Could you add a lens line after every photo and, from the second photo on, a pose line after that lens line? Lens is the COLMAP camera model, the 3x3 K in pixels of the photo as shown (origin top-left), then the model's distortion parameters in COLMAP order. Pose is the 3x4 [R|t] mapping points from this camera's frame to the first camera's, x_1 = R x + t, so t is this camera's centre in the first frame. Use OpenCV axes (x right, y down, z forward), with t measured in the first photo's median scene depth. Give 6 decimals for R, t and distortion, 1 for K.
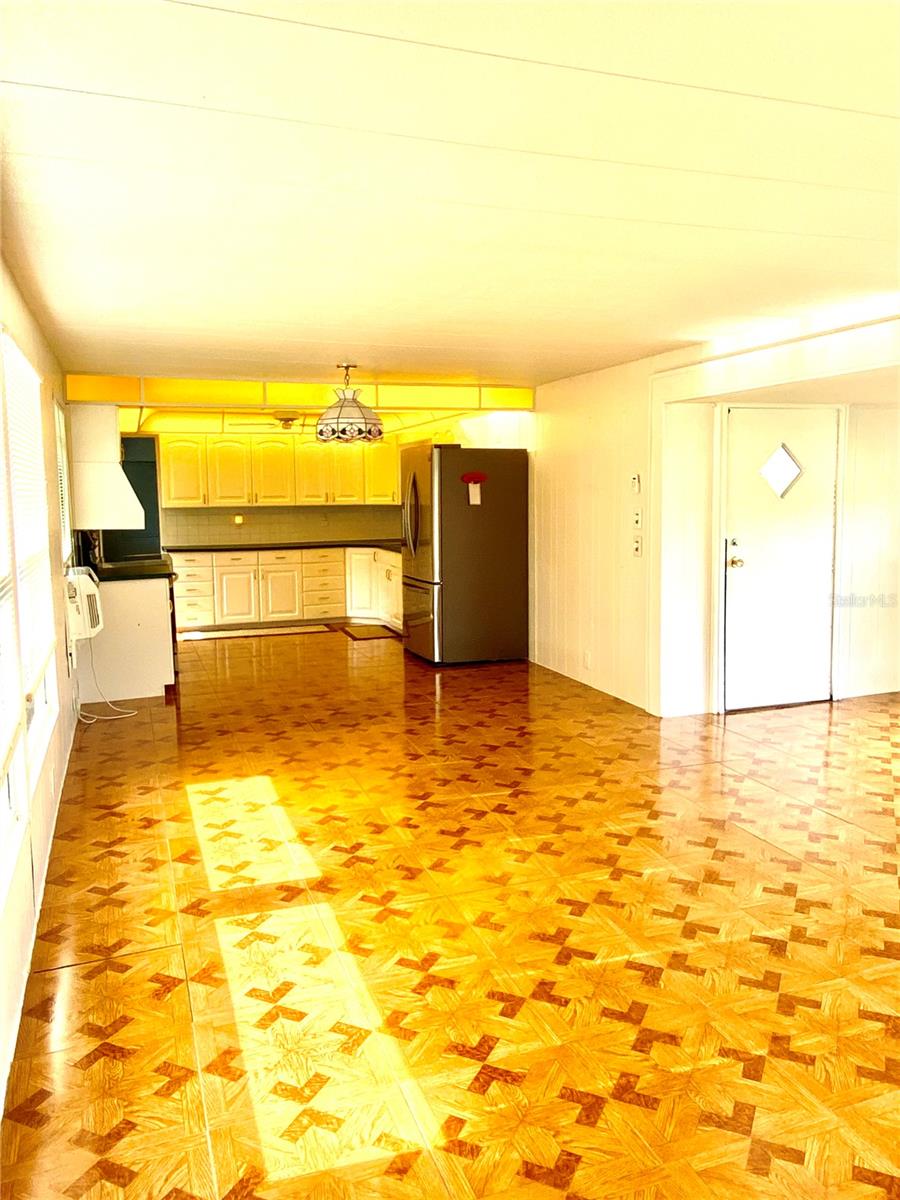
lens RADIAL K [[899.7, 0, 440.8], [0, 899.7, 571.7], [0, 0, 1]] dist [0.080231, -0.107022]
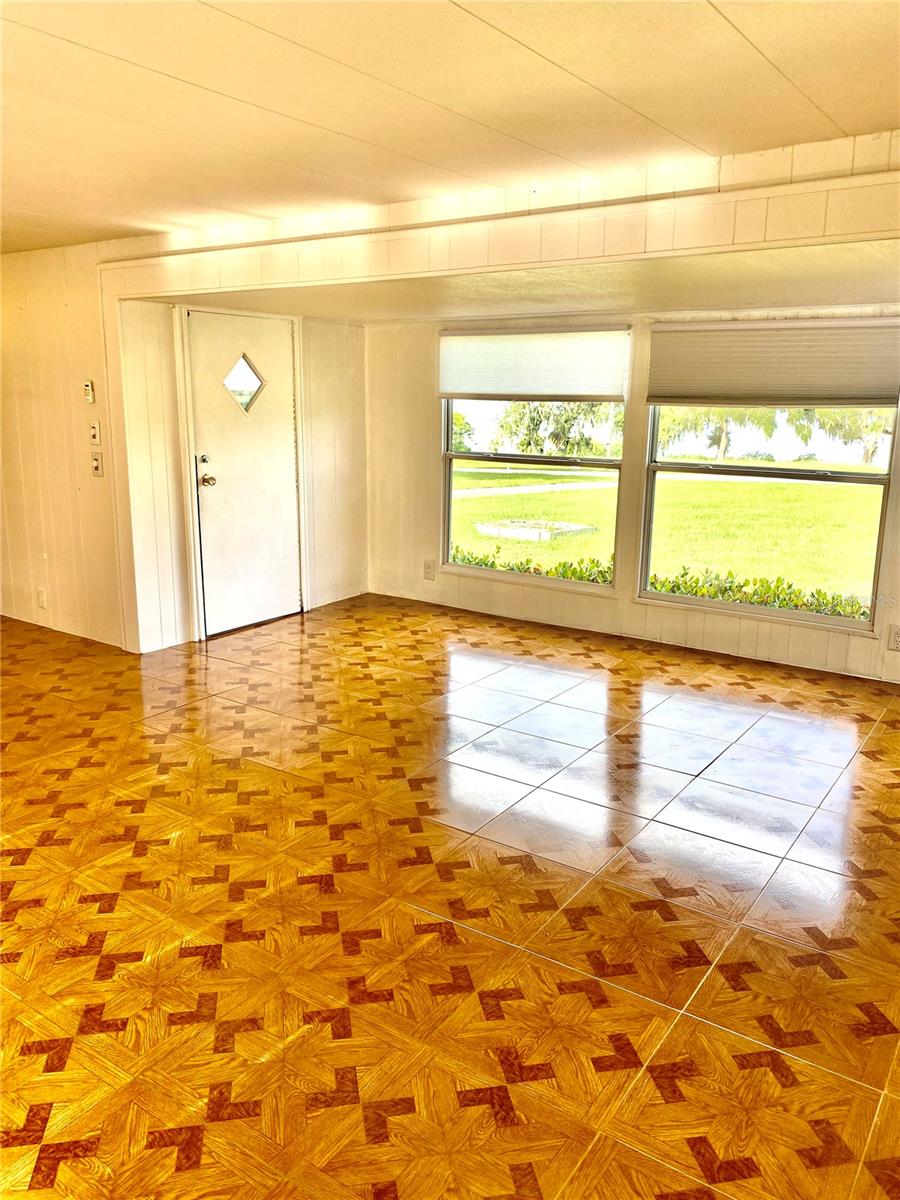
lens RADIAL K [[911.4, 0, 448.5], [0, 911.4, 592.8], [0, 0, 1]] dist [0.013780, -0.022452]
pose [[0.810920, -0.105228, 0.575618, -0.040233], [0.033238, 0.990393, 0.134227, -0.018914], [-0.584212, -0.089716, 0.806627, 0.107351]]
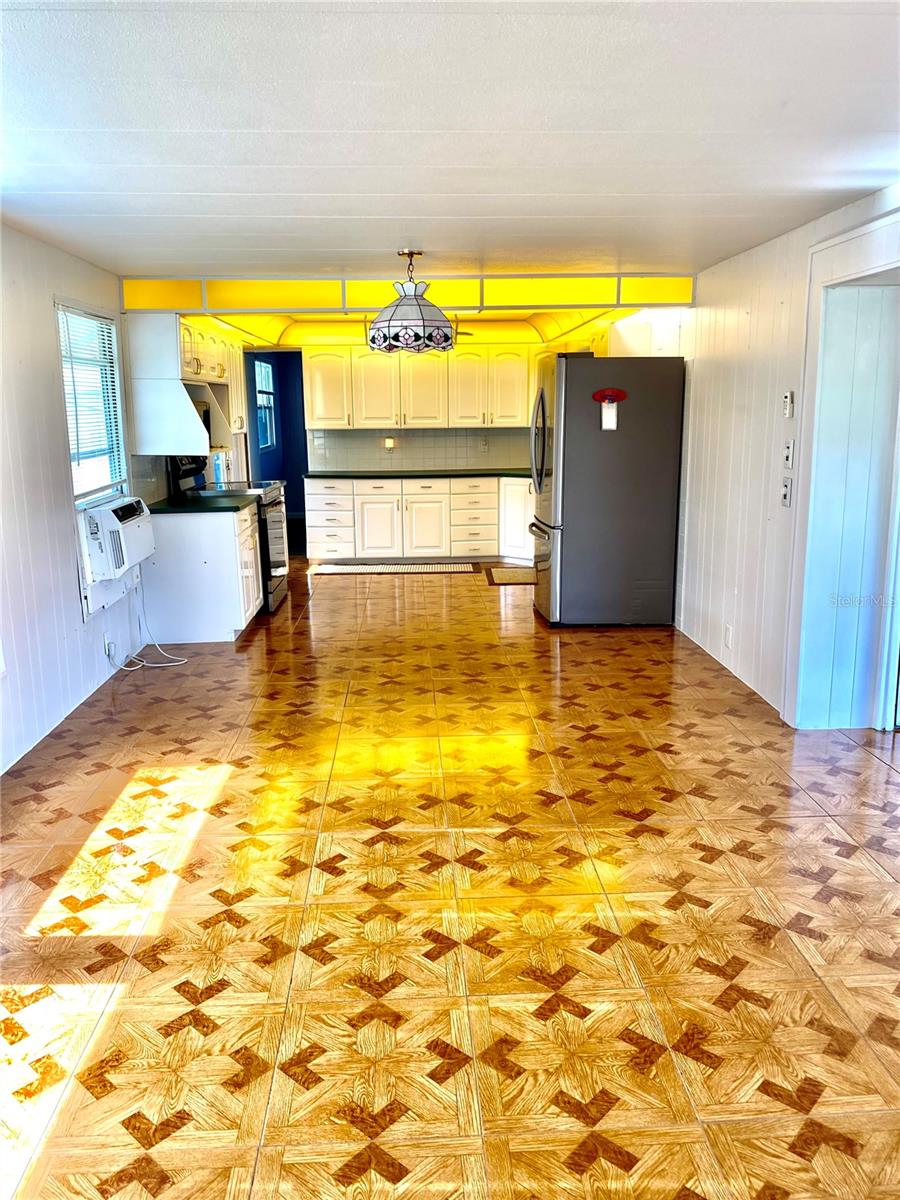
lens RADIAL K [[911.4, 0, 445.0], [0, 911.4, 596.3], [0, 0, 1]] dist [0.013780, -0.022452]
pose [[0.957283, 0.060757, -0.282698, 0.239030], [-0.027947, 0.992539, 0.118679, -0.035298], [0.287800, -0.105709, 0.951839, 0.306489]]
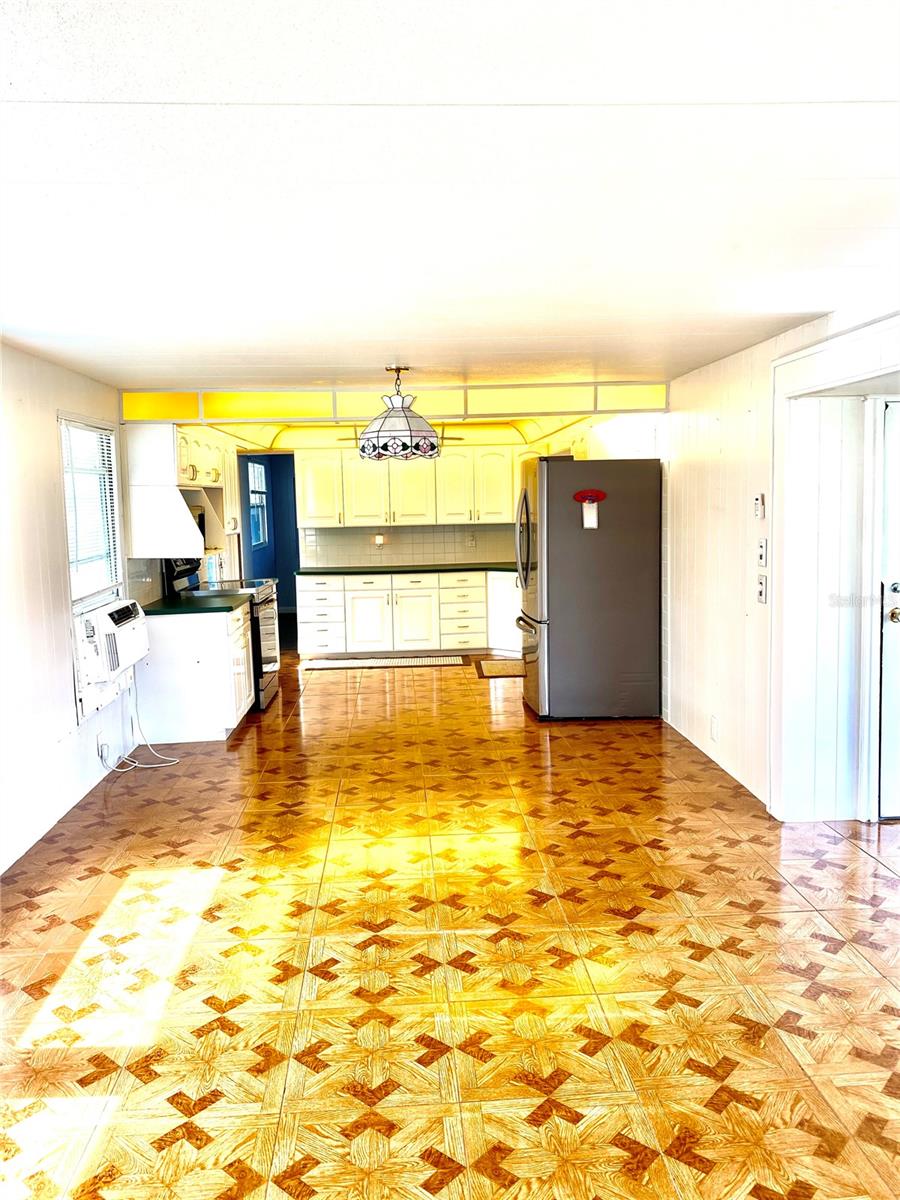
lens RADIAL K [[911.4, 0, 444.1], [0, 911.4, 594.2], [0, 0, 1]] dist [0.013780, -0.022452]
pose [[0.960550, 0.020001, -0.277387, 0.248710], [-0.015444, 0.999708, 0.018603, -0.049047], [0.277678, -0.013585, 0.960578, 0.279240]]
